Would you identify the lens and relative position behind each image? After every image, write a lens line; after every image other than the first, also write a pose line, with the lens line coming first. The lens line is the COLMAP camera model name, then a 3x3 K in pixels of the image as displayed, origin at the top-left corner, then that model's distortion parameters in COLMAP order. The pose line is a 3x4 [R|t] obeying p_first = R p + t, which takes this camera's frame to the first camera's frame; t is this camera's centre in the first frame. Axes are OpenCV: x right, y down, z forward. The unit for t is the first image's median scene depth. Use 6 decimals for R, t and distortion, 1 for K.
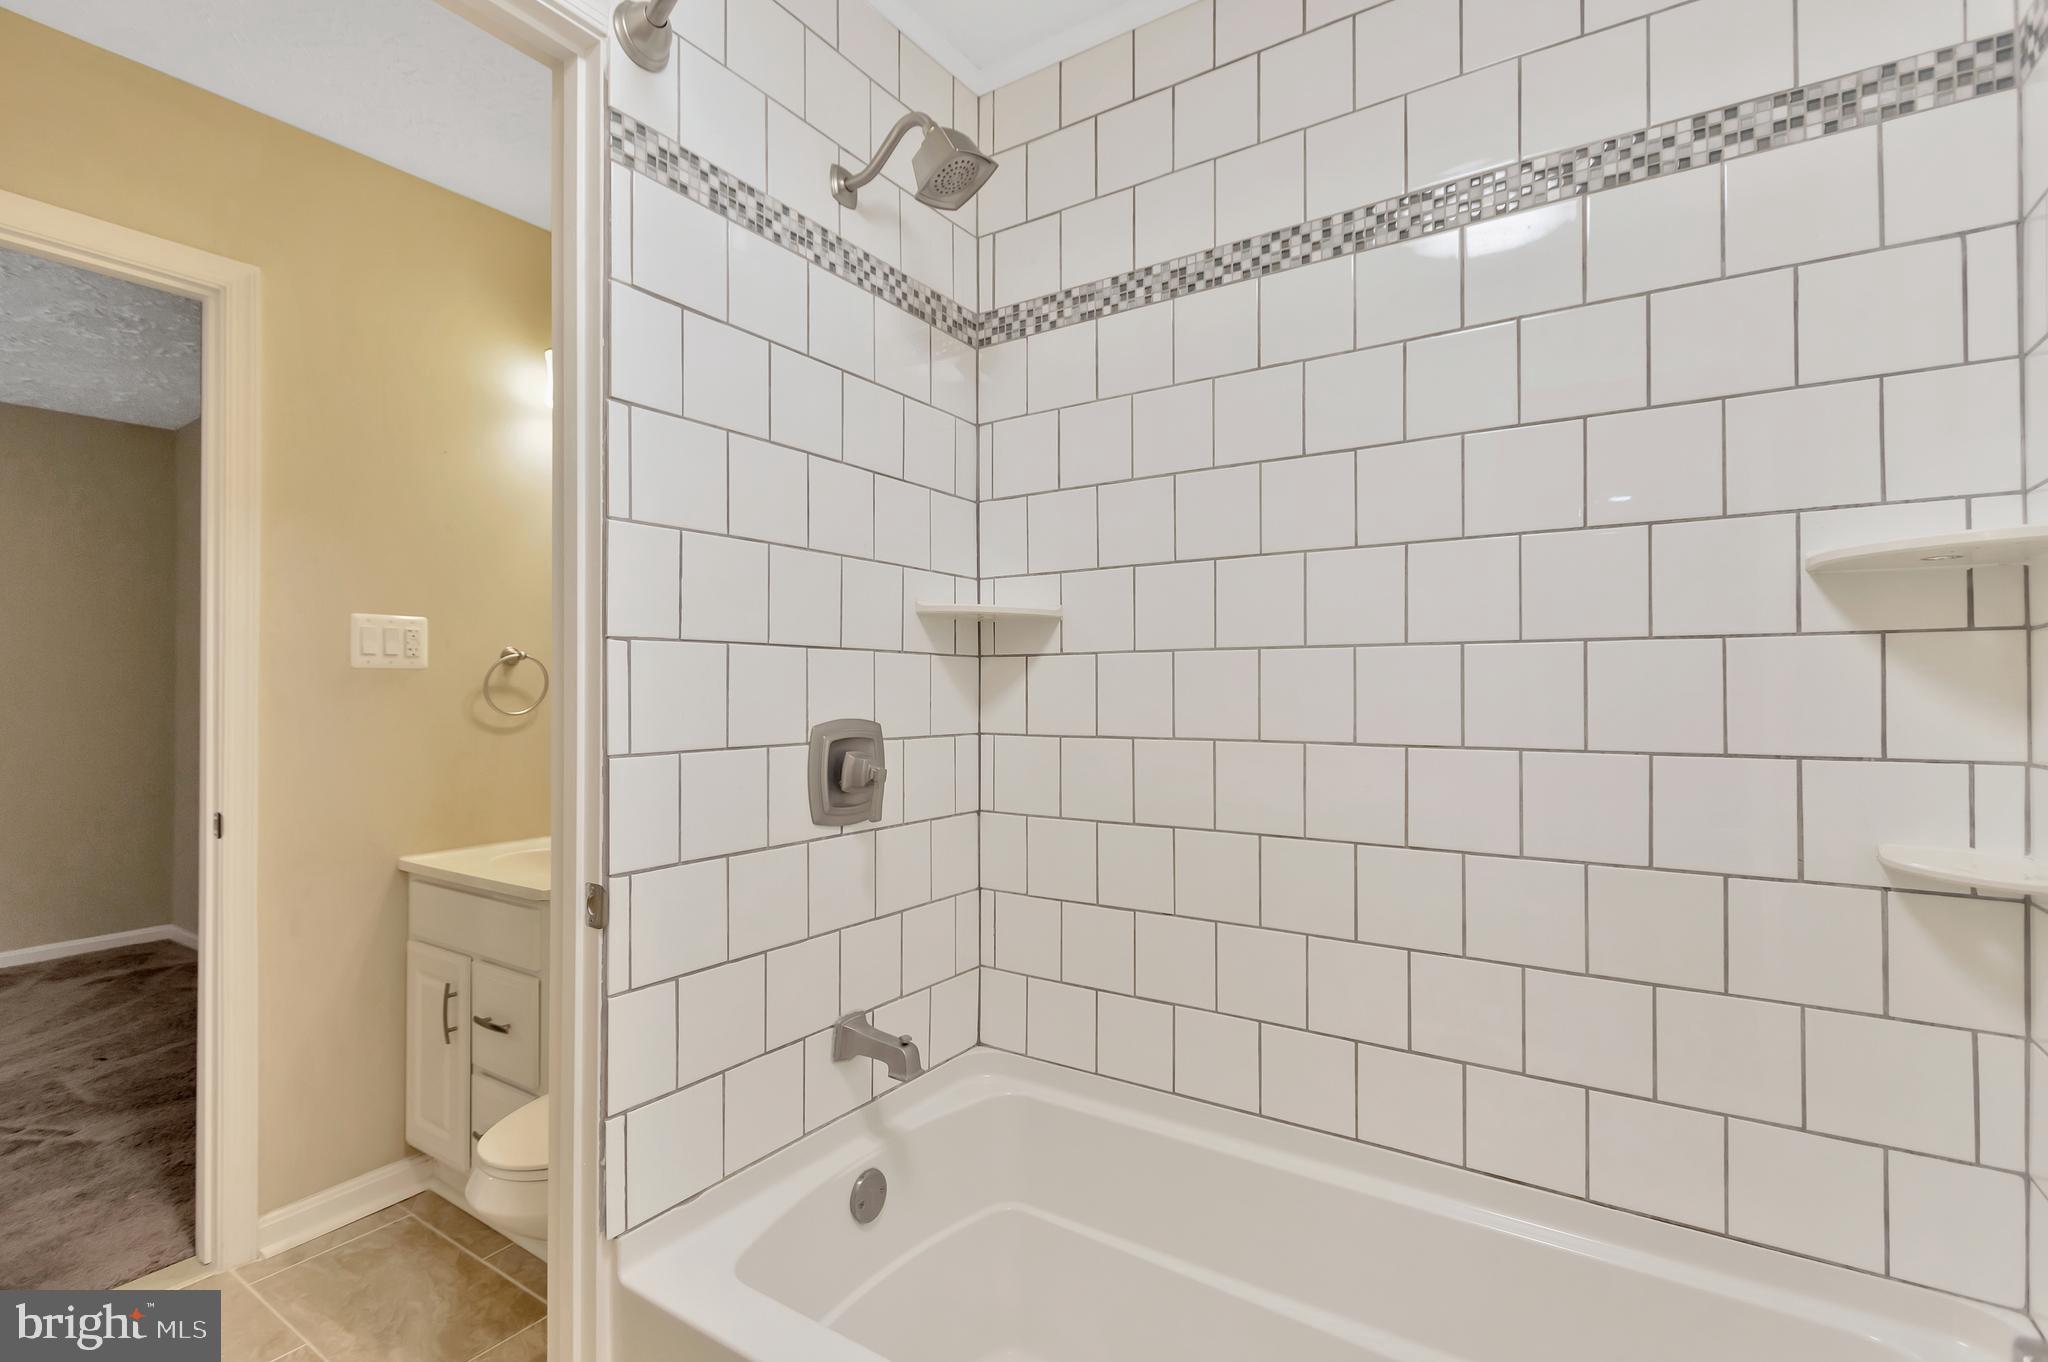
lens RADIAL K [[942.8, 0, 1030.9], [0, 942.8, 694.4], [0, 0, 1]] dist [0.006945, -0.001082]
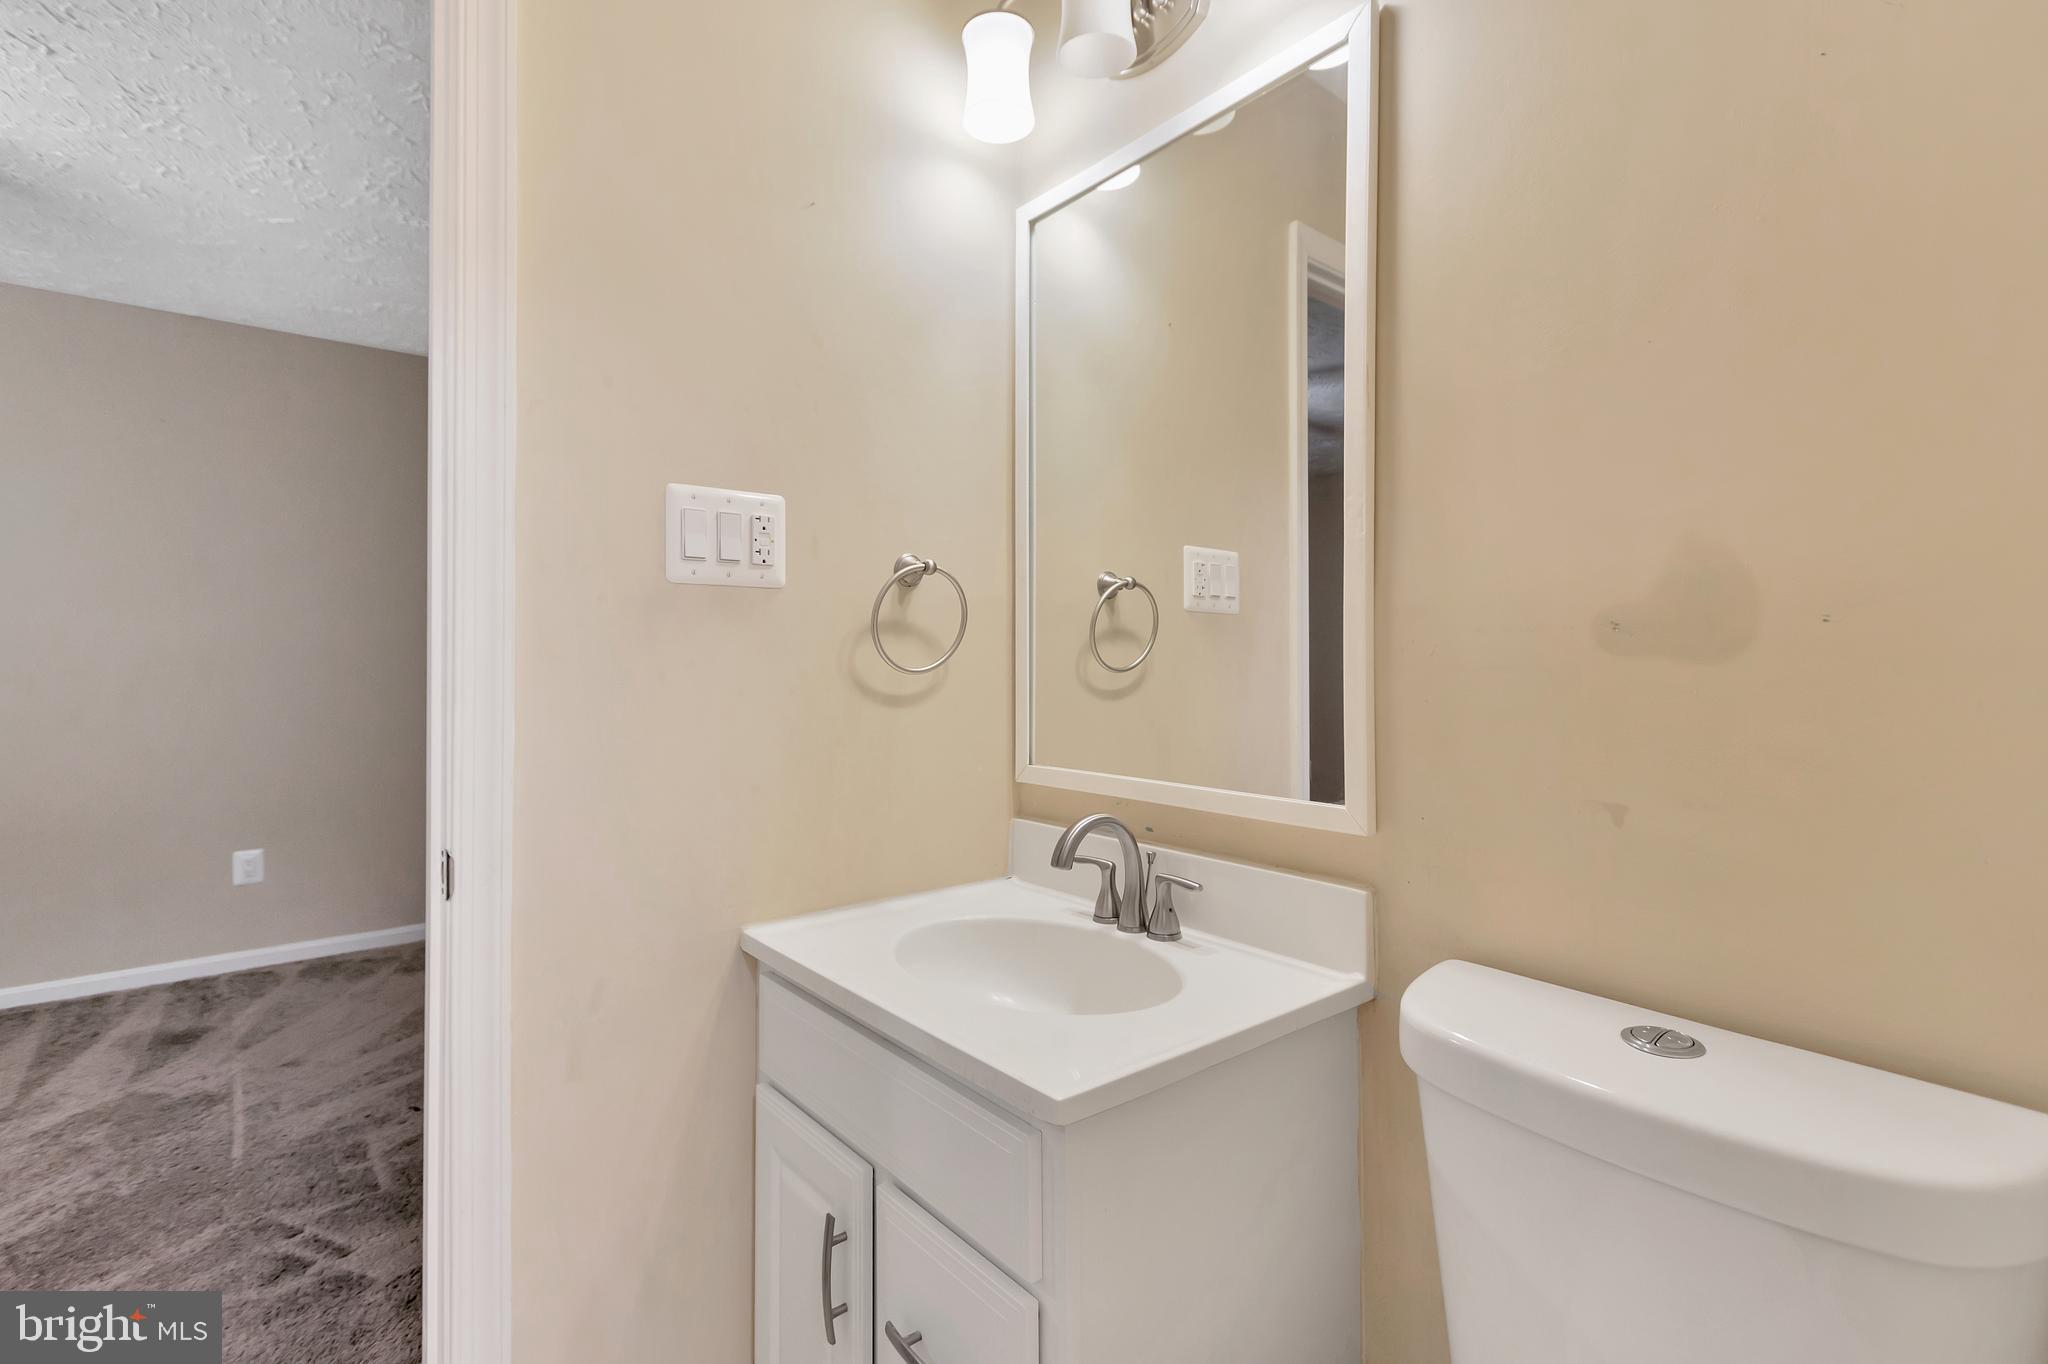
lens RADIAL K [[953.1, 0, 1020.5], [0, 953.1, 671.5], [0, 0, 1]] dist [0.013941, -0.004578]
pose [[0.955927, 0.000533, -0.293605, -0.340810], [0.001171, 0.999983, 0.005628, 0.019306], [0.293603, -0.005724, 0.955910, 0.502756]]
